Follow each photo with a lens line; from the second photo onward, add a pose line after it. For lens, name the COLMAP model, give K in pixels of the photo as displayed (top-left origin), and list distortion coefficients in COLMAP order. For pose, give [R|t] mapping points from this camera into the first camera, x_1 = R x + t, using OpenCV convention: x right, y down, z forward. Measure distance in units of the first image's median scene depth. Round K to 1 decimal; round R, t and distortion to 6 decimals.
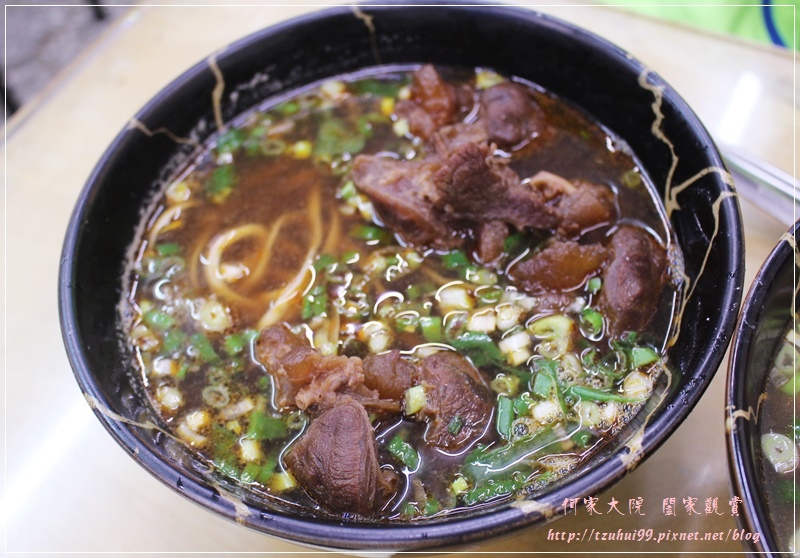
lens RADIAL K [[784.5, 0, 400.0], [0, 784.5, 279.0], [0, 0, 1]] dist [-0.048750, 0.004938]
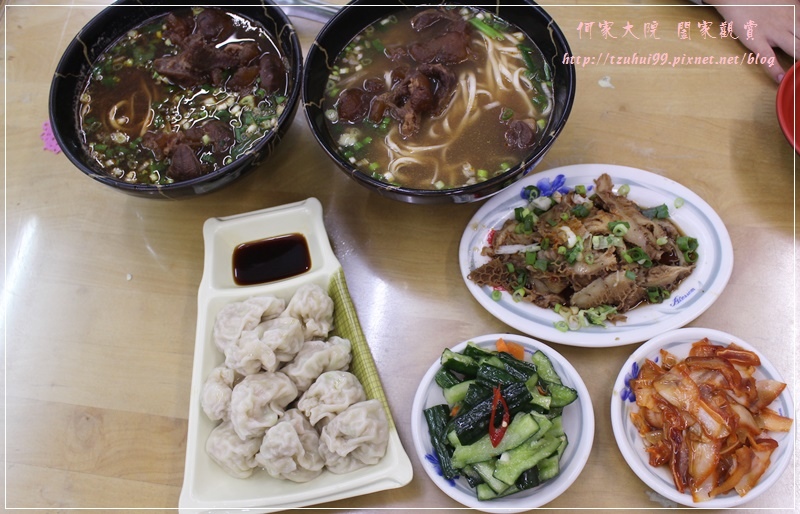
lens RADIAL K [[959.1, 0, 400.0], [0, 959.1, 257.0], [0, 0, 1]] dist [-0.013038, 0.028066]
pose [[0.936597, -0.326127, 0.128168, 0.084012], [0.310682, 0.942032, 0.126694, 0.296013], [-0.162057, -0.078842, 0.983627, -2.224396]]
